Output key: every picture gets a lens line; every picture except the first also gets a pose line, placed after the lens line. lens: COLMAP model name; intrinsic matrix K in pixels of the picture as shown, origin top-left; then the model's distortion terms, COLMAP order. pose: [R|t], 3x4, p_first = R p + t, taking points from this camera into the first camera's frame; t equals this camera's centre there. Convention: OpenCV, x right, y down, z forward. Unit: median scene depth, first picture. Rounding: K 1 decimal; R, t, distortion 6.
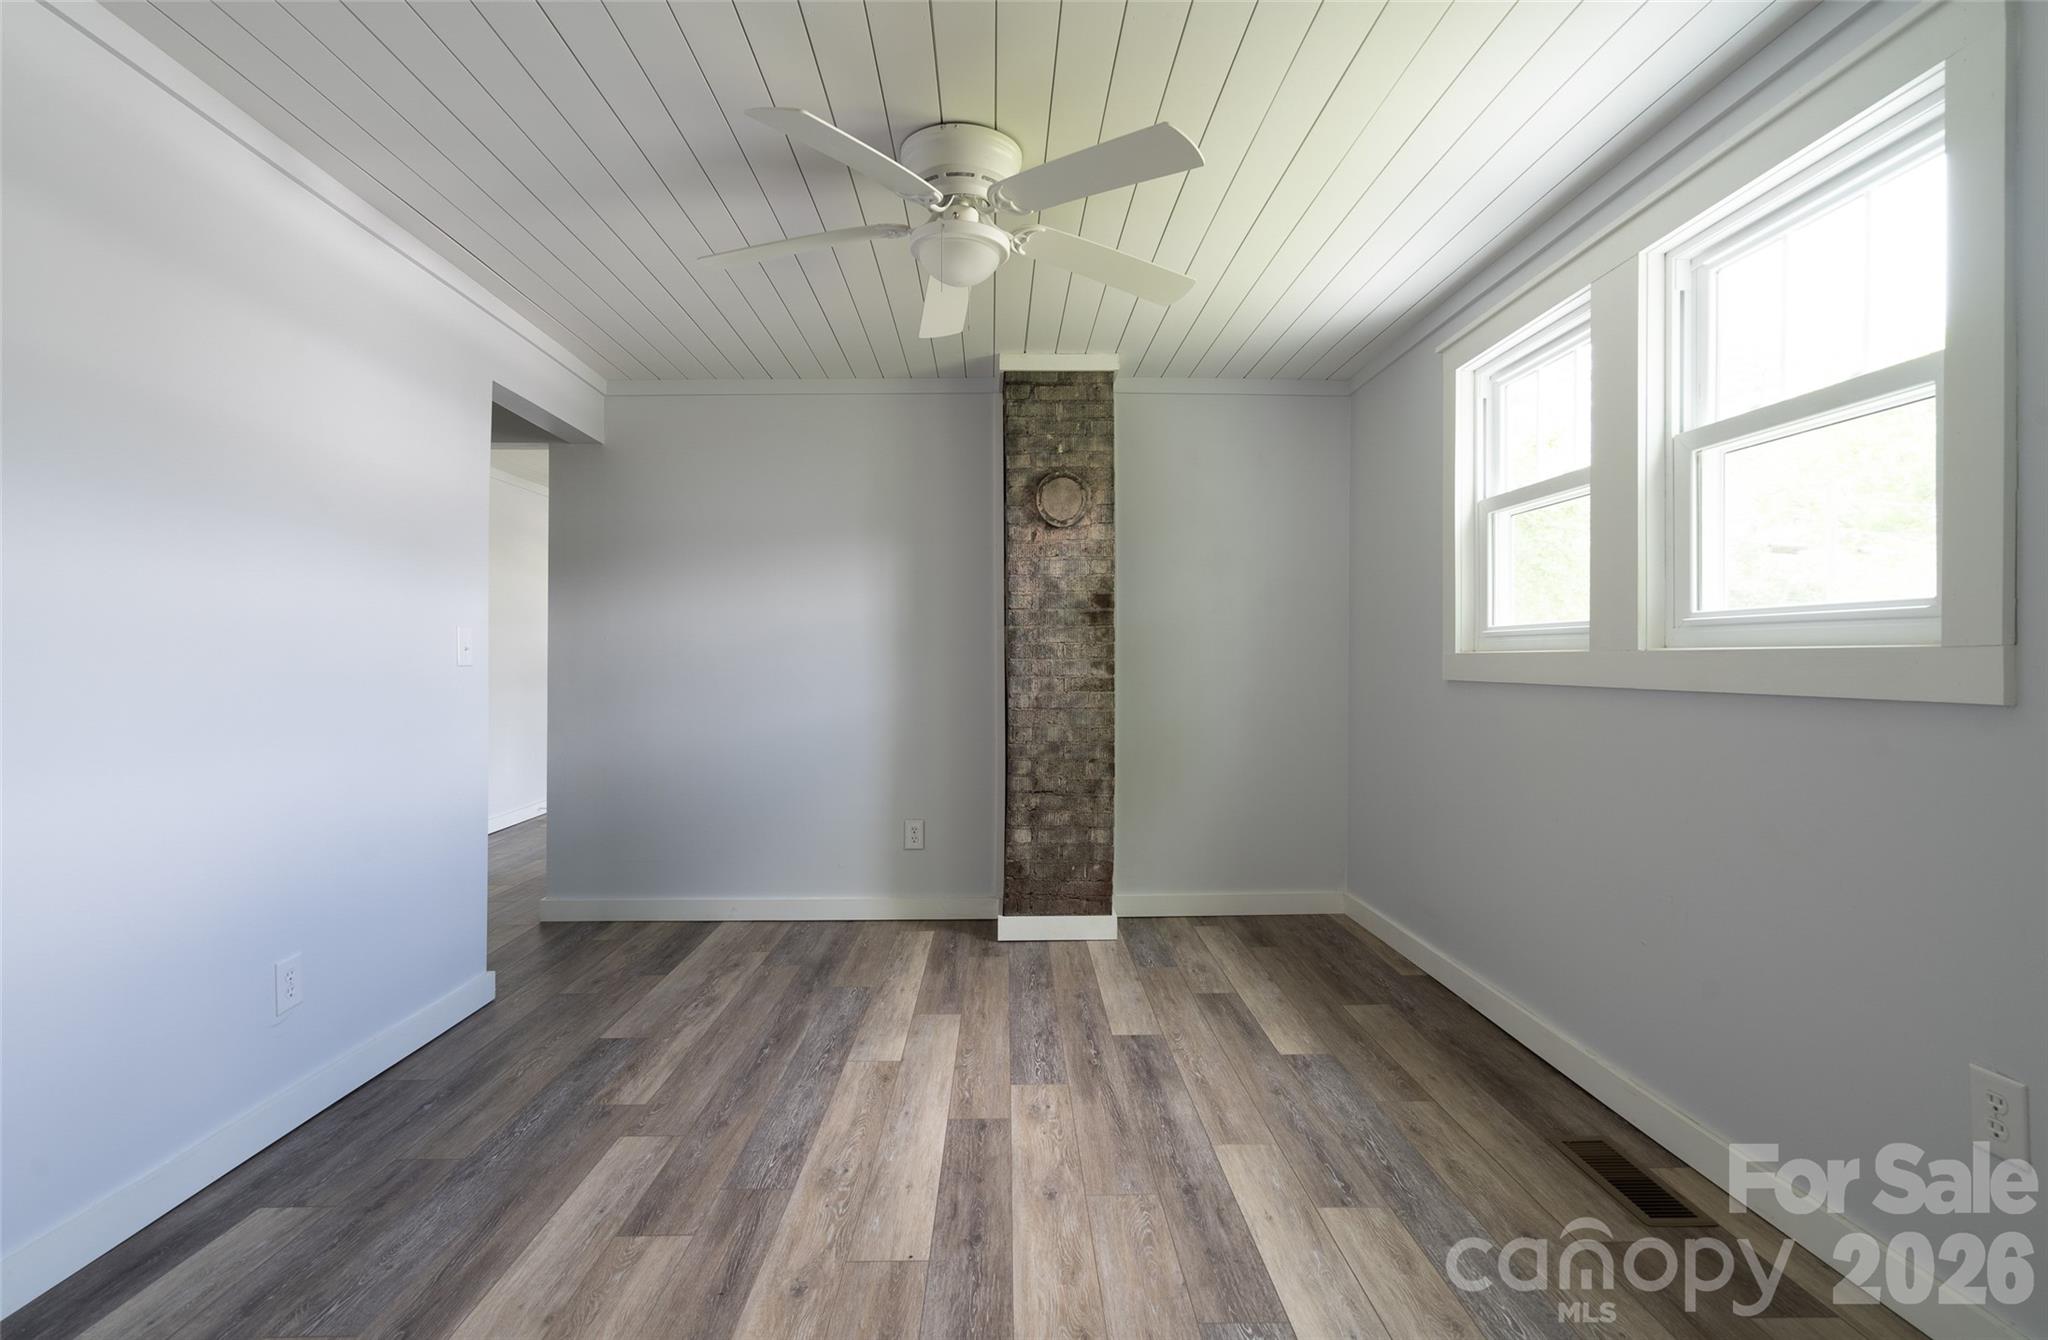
lens RADIAL K [[940.0, 0, 1014.1], [0, 940.0, 646.4], [0, 0, 1]] dist [0.000660, 0.000201]
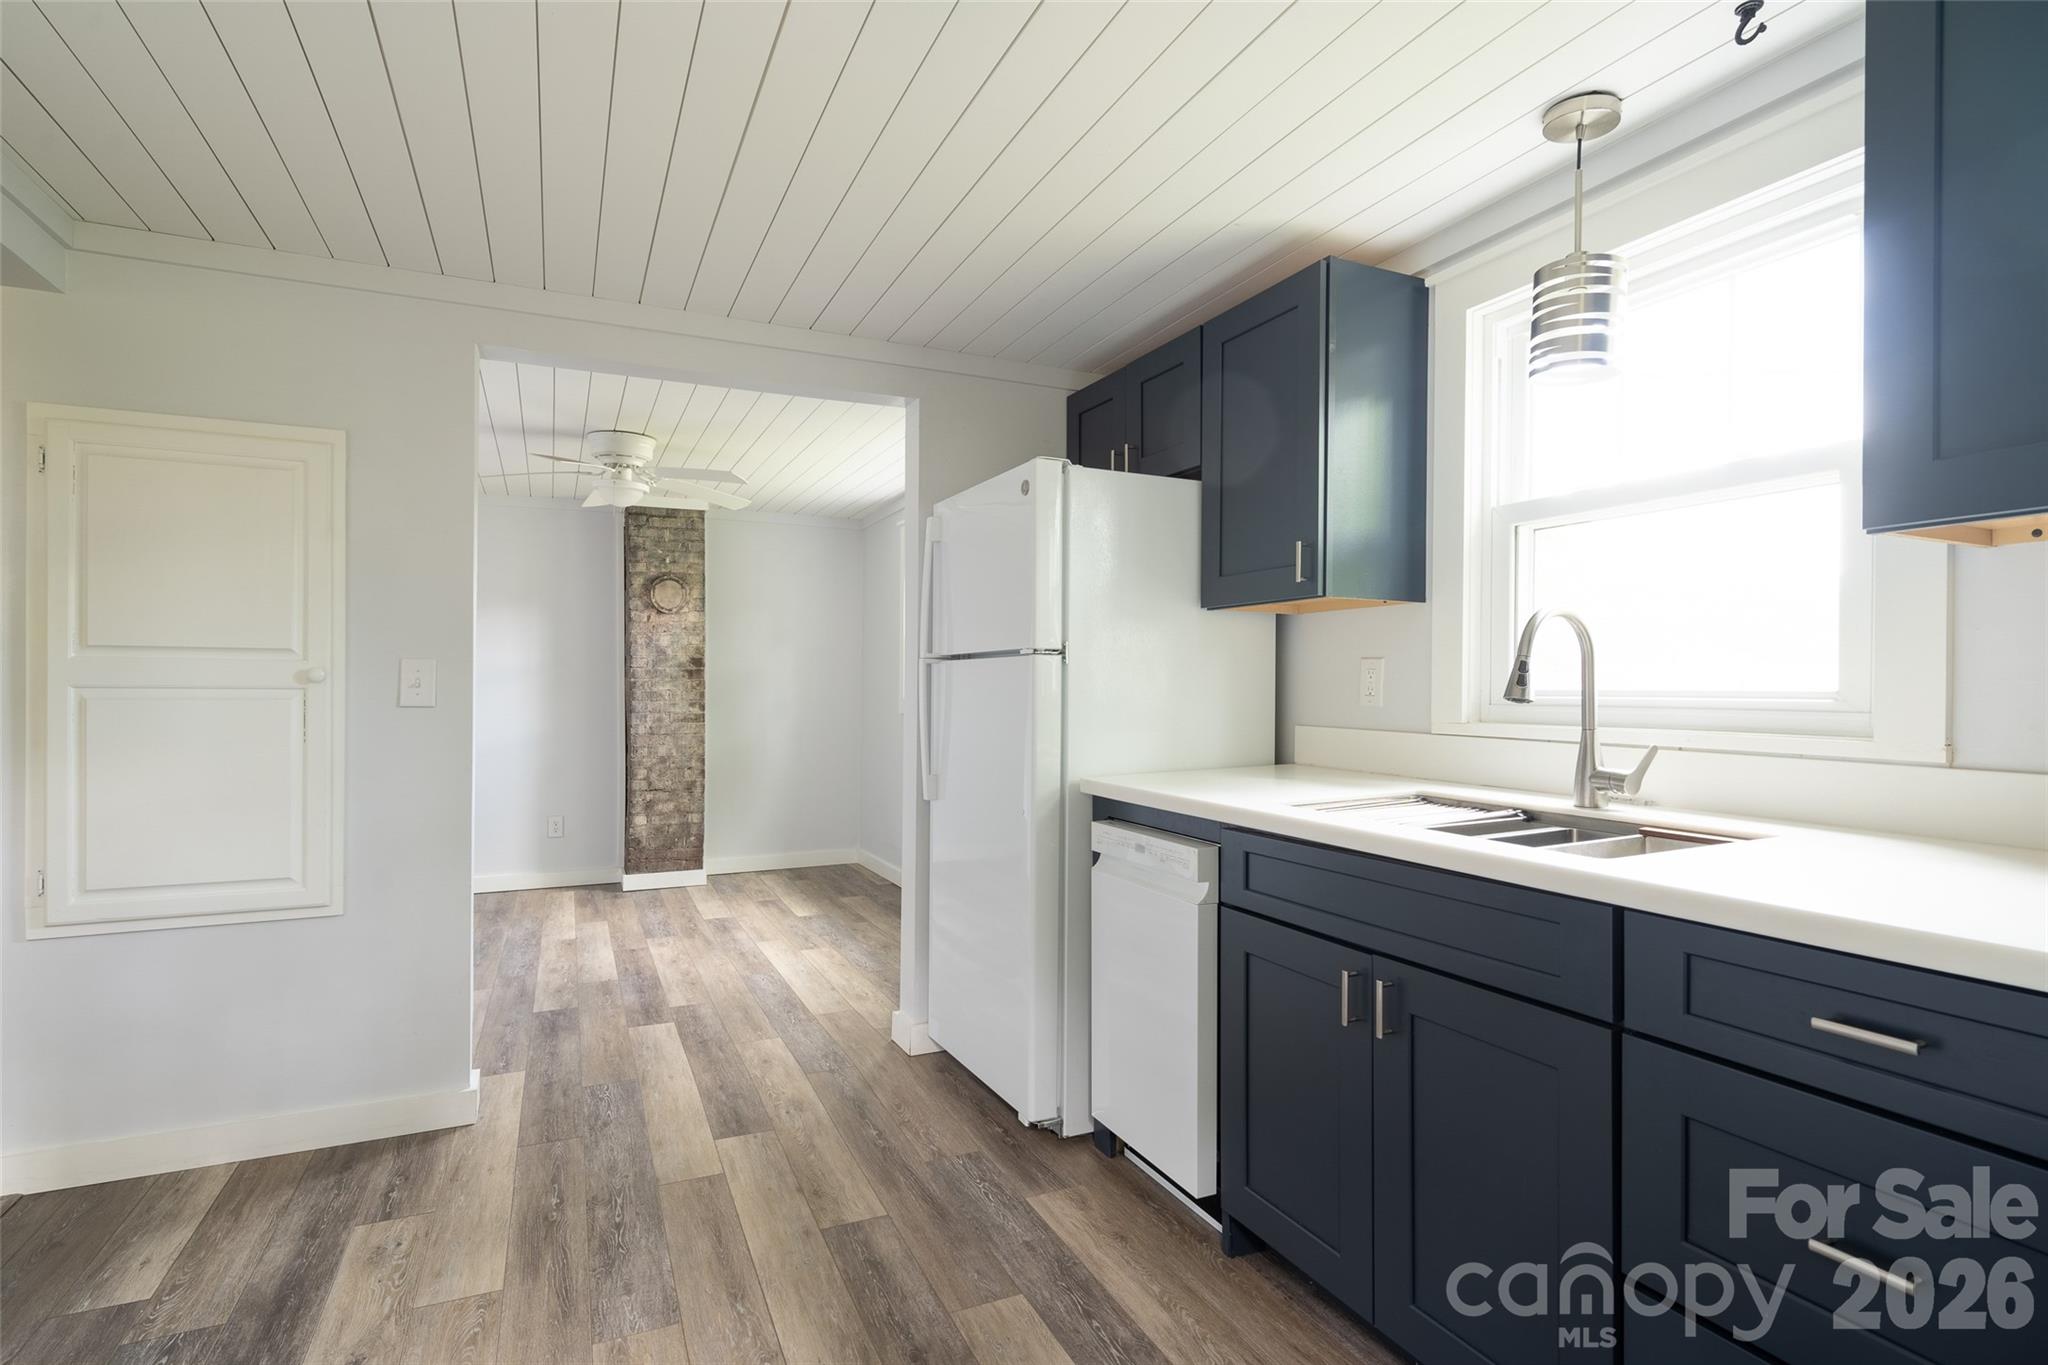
lens RADIAL K [[1039.8, 0, 1024.0], [0, 1039.8, 682.5], [0, 0, 1]] dist [0.003230, 0.000640]
pose [[0.918444, 0.001076, 0.395550, -0.084706], [-0.004749, 0.999954, 0.008308, -0.032716], [-0.395523, -0.009508, 0.918407, -0.747108]]
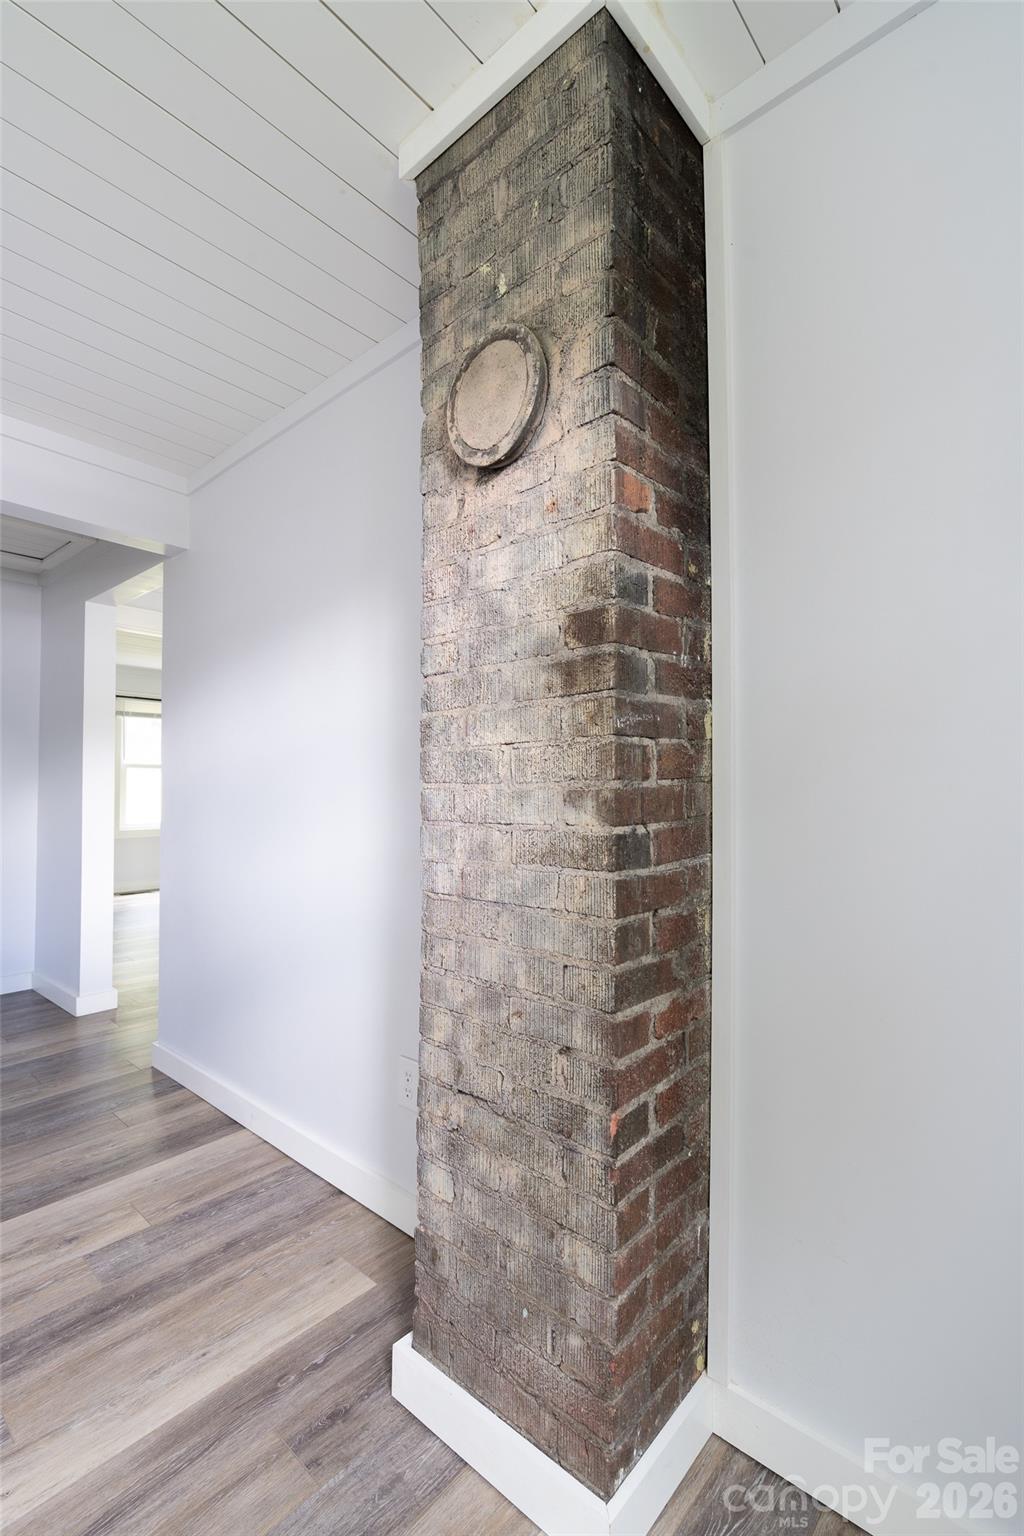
lens RADIAL K [[705.5, 0, 512.0], [0, 705.5, 768.0], [0, 0, 1]] dist [-0.007048, 0.000046]
pose [[0.740432, -0.019761, -0.671840, 0.261299], [0.012628, 0.999800, -0.015490, 0.011409], [0.672012, 0.002985, 0.740534, 0.775070]]
